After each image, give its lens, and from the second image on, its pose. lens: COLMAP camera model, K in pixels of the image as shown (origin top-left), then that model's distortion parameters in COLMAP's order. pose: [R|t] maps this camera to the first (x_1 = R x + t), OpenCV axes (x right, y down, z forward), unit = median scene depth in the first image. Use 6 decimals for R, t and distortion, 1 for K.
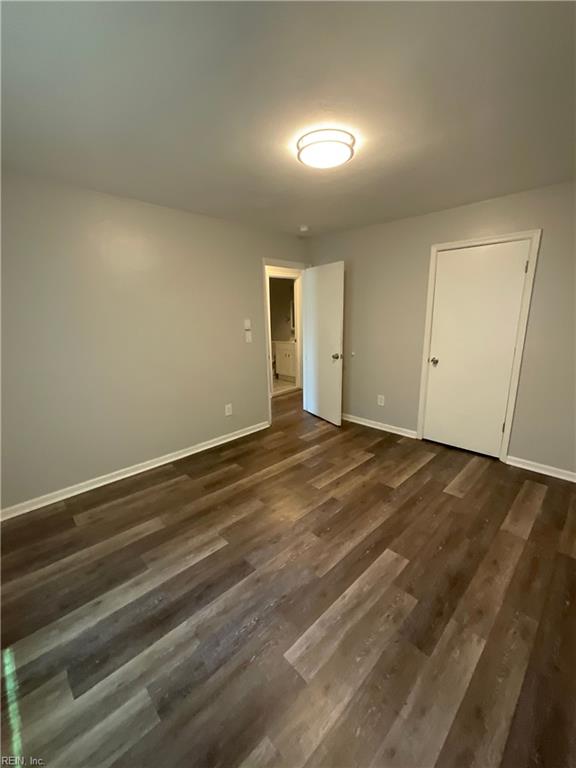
lens RADIAL K [[312.5, 0, 288.0], [0, 312.5, 384.0], [0, 0, 1]] dist [-0.002243, 0.001070]
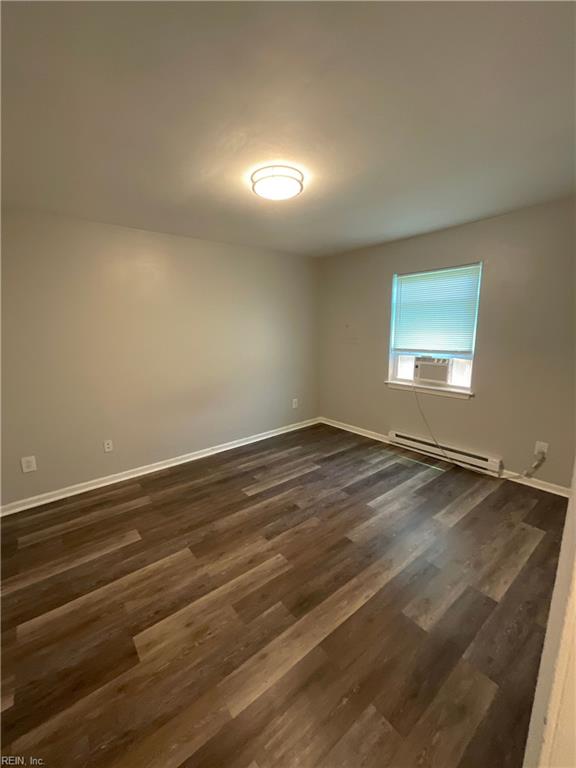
lens RADIAL K [[312.5, 0, 288.0], [0, 312.5, 384.0], [0, 0, 1]] dist [-0.002243, 0.001070]
pose [[-0.994487, 0.020425, 0.102850, -0.012462], [0.059428, 0.917896, 0.392345, -0.462455], [-0.086392, 0.396294, -0.914050, 1.990562]]
